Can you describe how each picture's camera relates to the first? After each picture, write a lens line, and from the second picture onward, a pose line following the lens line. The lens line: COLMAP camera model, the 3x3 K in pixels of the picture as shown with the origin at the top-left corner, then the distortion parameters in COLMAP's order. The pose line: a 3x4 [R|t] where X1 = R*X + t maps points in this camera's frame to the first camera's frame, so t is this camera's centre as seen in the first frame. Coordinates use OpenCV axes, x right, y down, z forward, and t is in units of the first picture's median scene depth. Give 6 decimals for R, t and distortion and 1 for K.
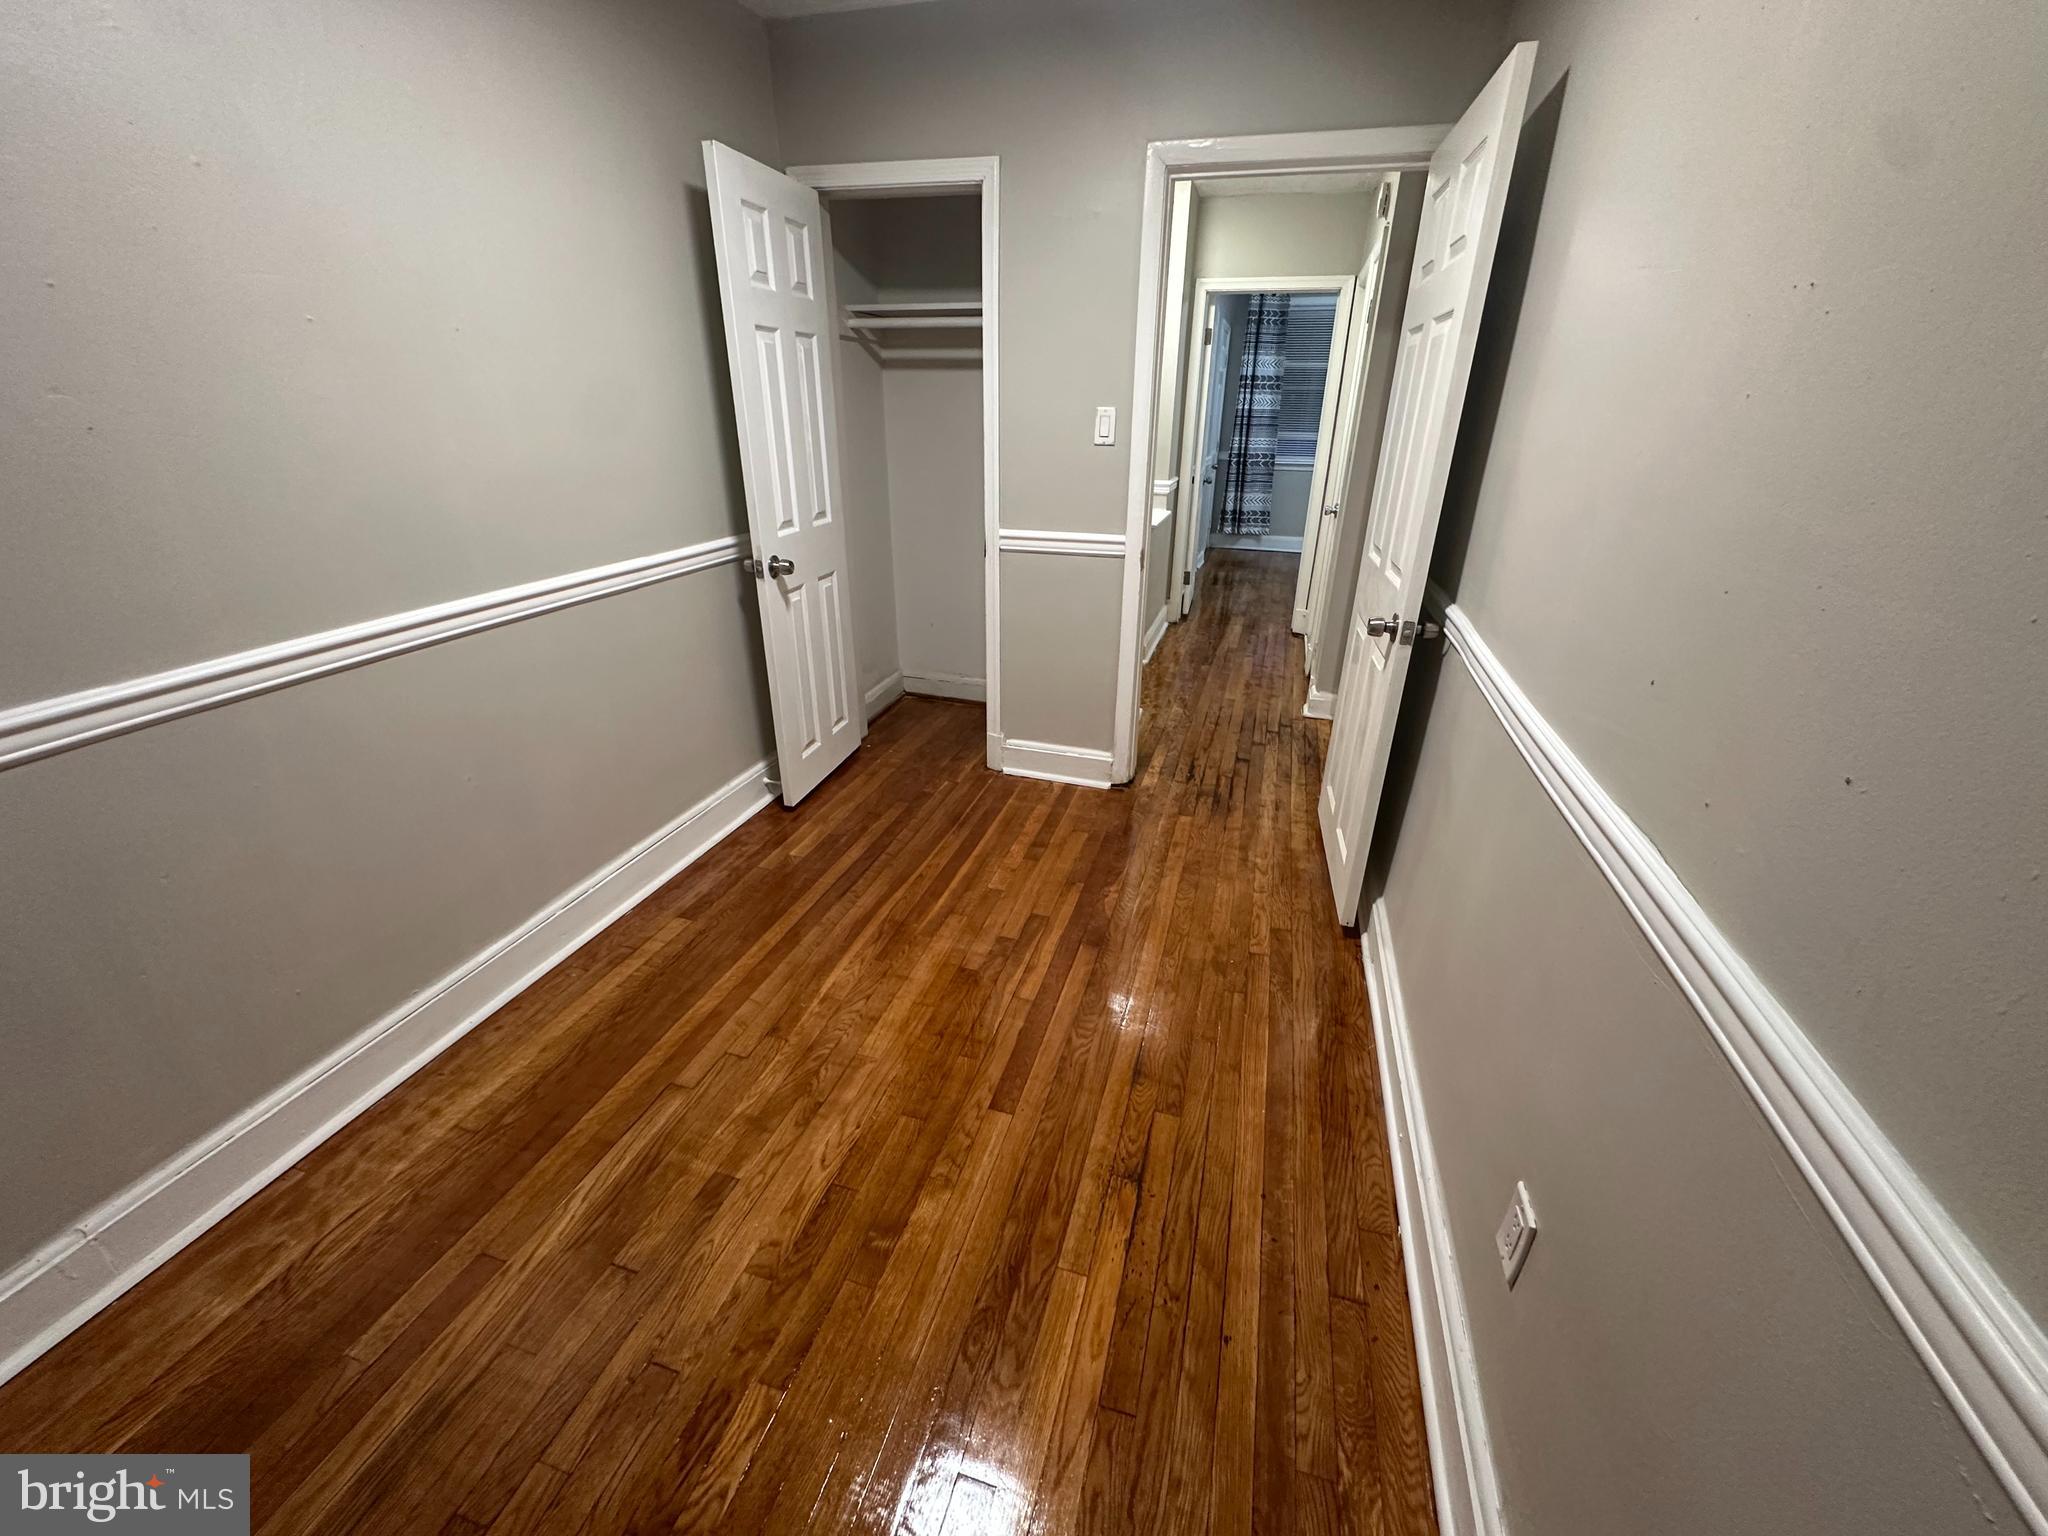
lens RADIAL K [[814.6, 0, 1026.2], [0, 814.6, 767.9], [0, 0, 1]] dist [-0.003804, -0.000094]
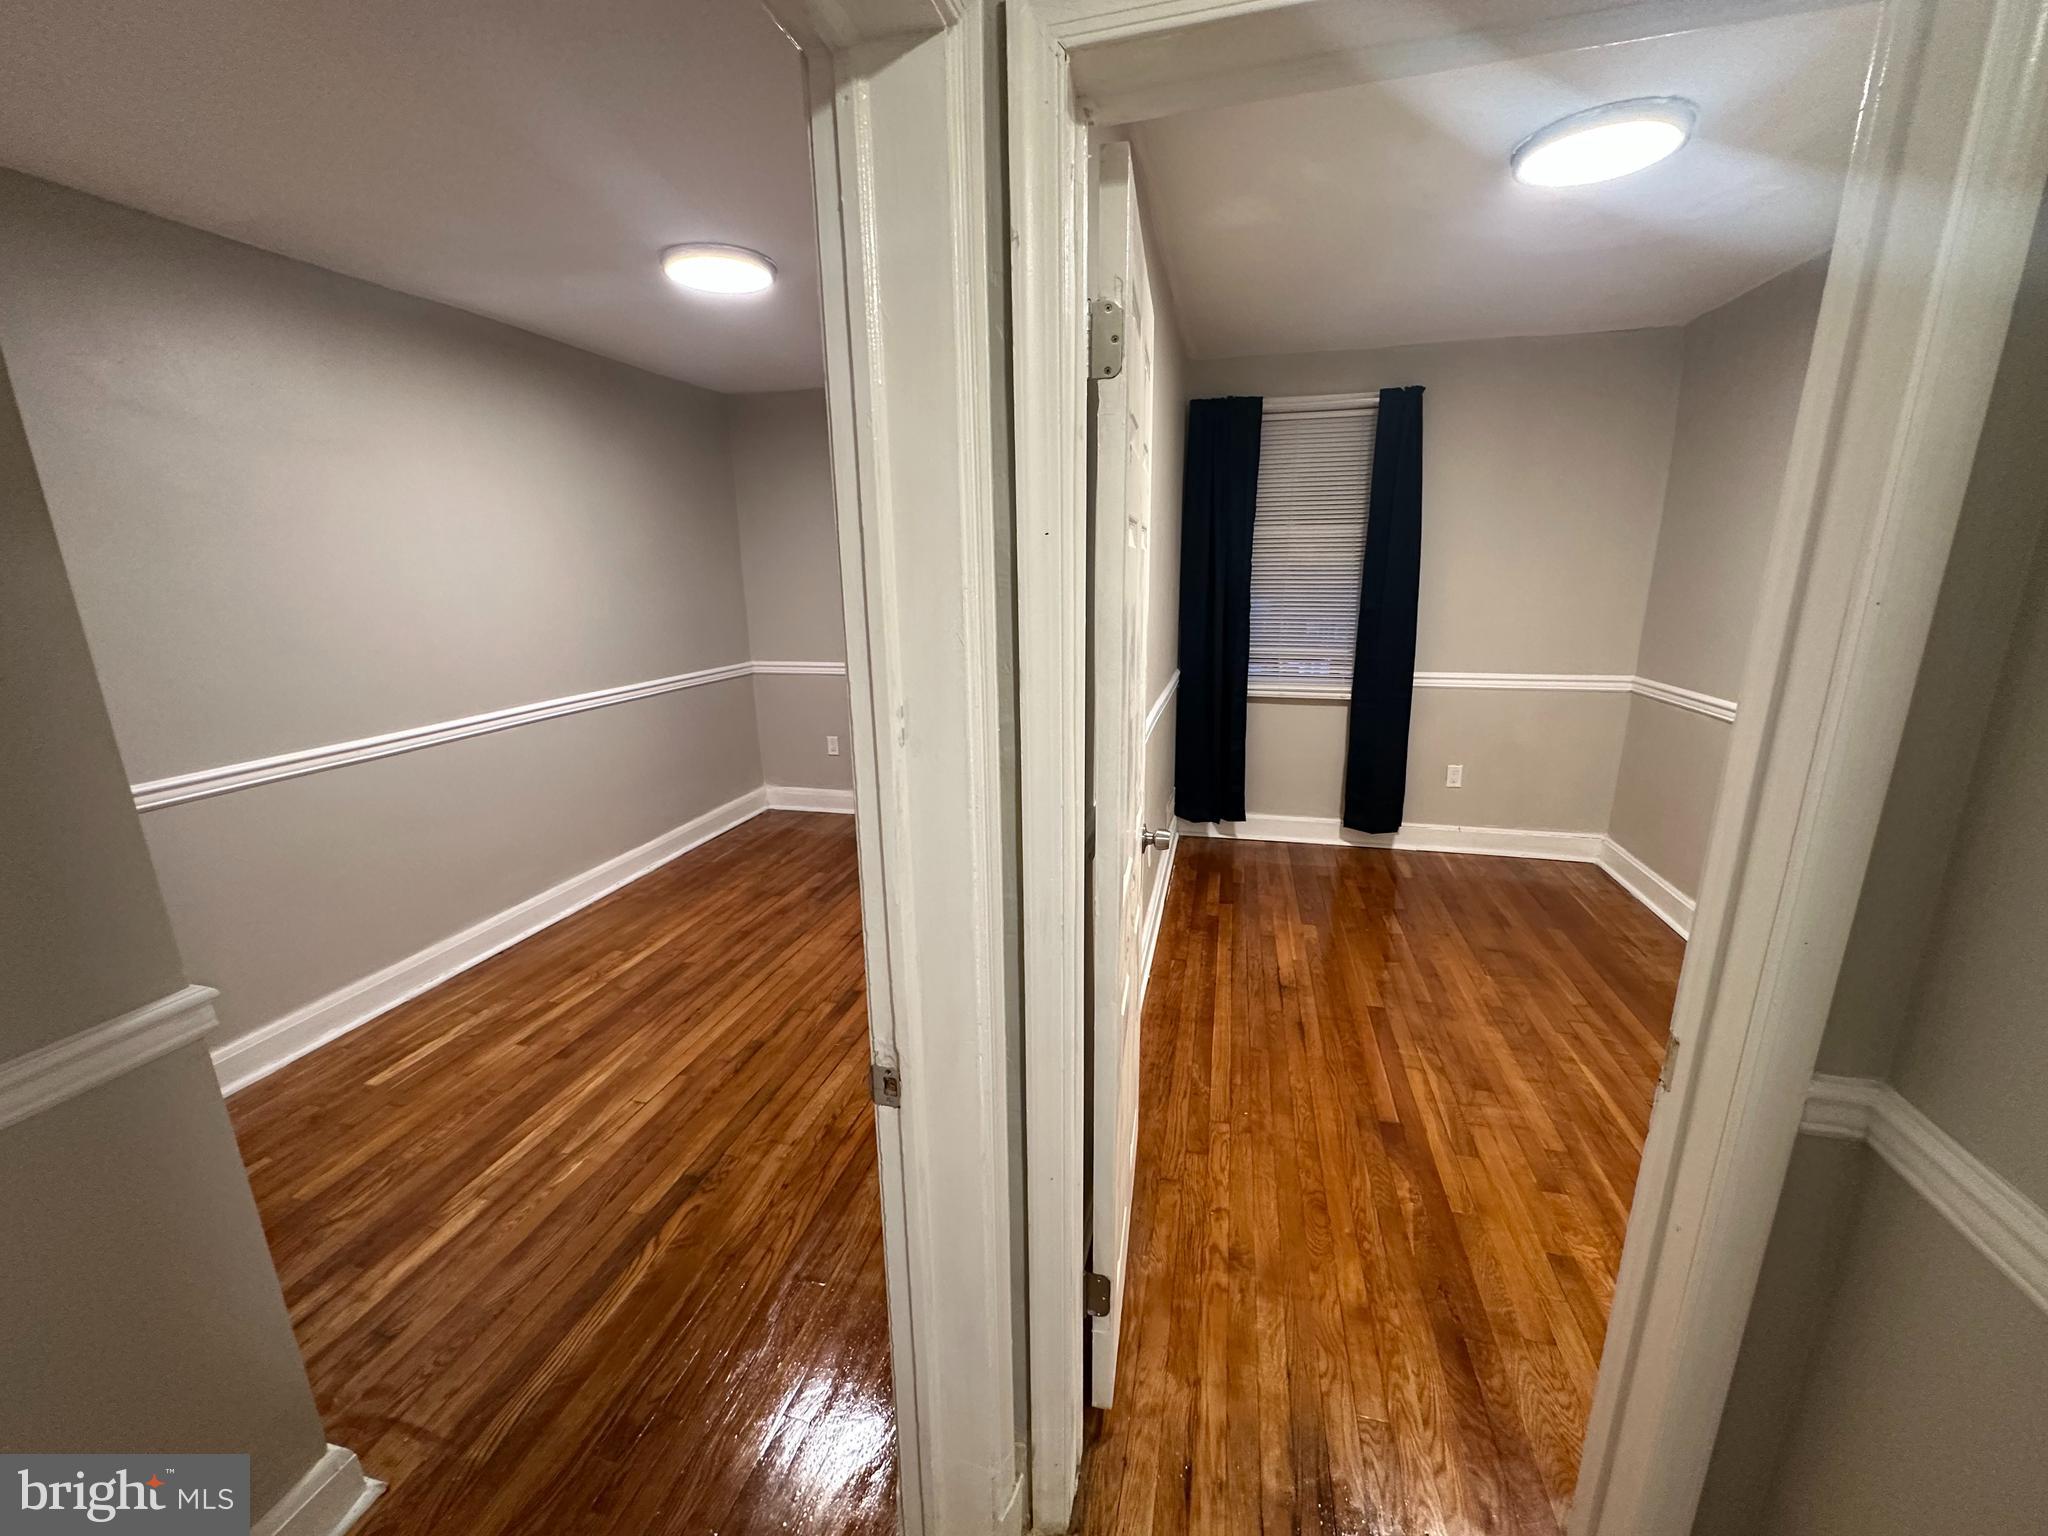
lens RADIAL K [[814.6, 0, 1026.2], [0, 814.6, 767.9], [0, 0, 1]] dist [-0.003804, -0.000094]
pose [[-0.999094, 0.014171, -0.040130, 0.545319], [-0.013803, 0.784063, 0.620527, -0.715665], [0.040258, 0.620519, -0.783157, 1.466539]]
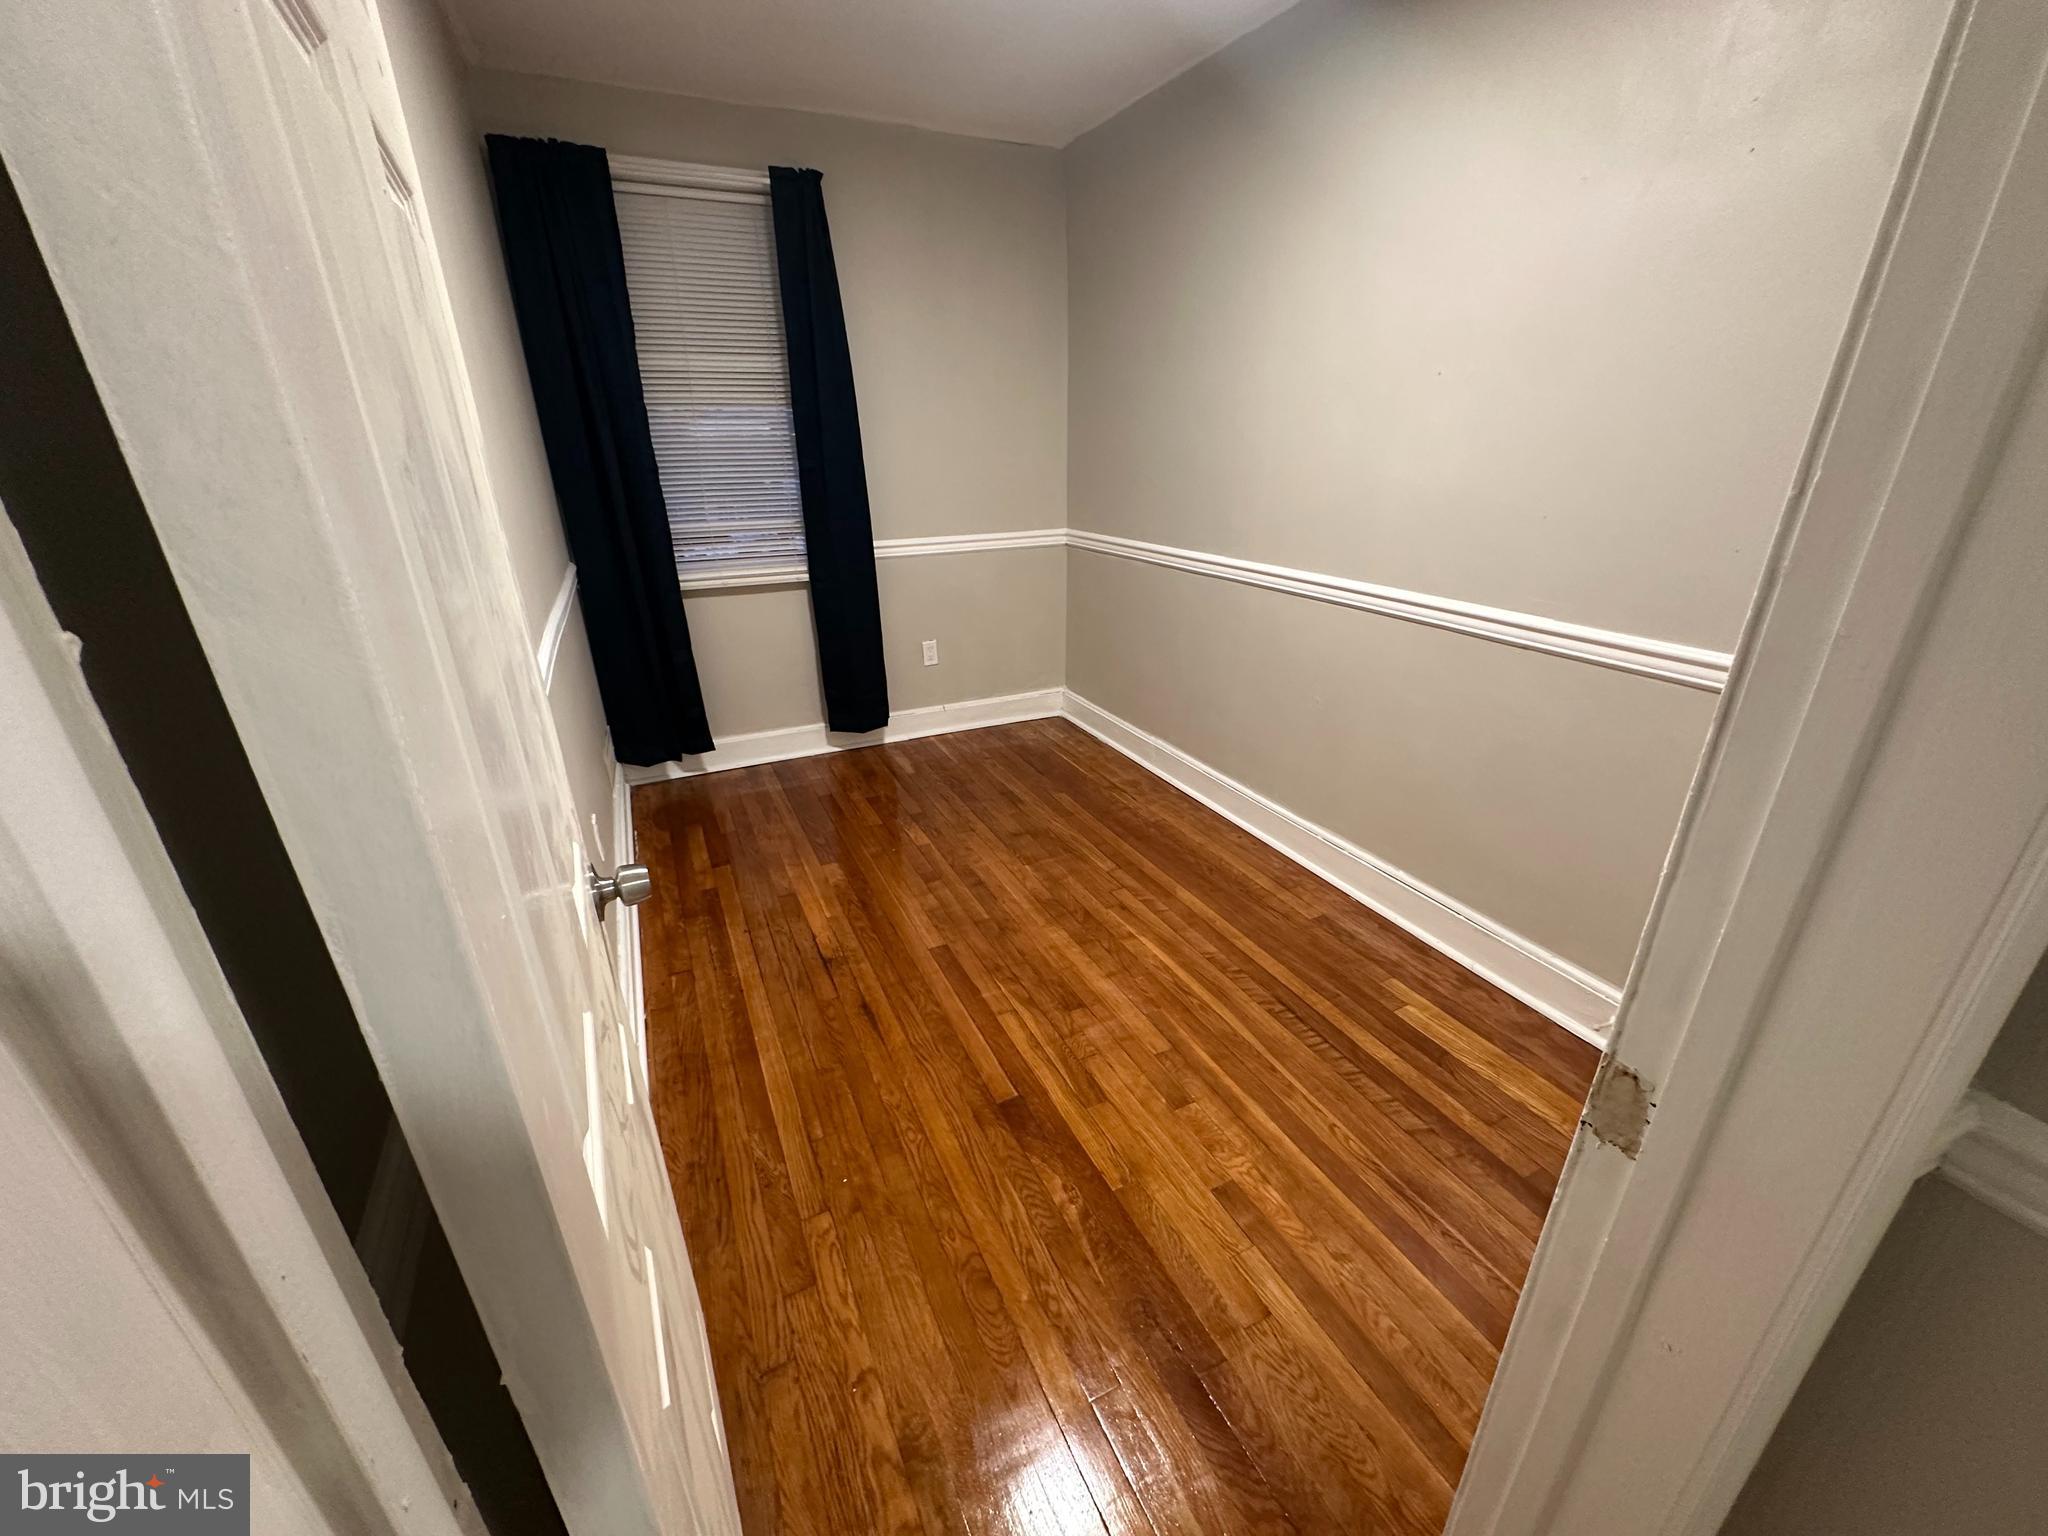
lens RADIAL K [[814.6, 0, 1026.2], [0, 814.6, 767.9], [0, 0, 1]] dist [-0.003804, -0.000094]
pose [[-0.742727, 0.254279, -0.619434, 0.474159], [-0.271938, 0.730815, 0.626066, -0.523622], [0.611887, 0.633444, -0.473648, 1.166115]]
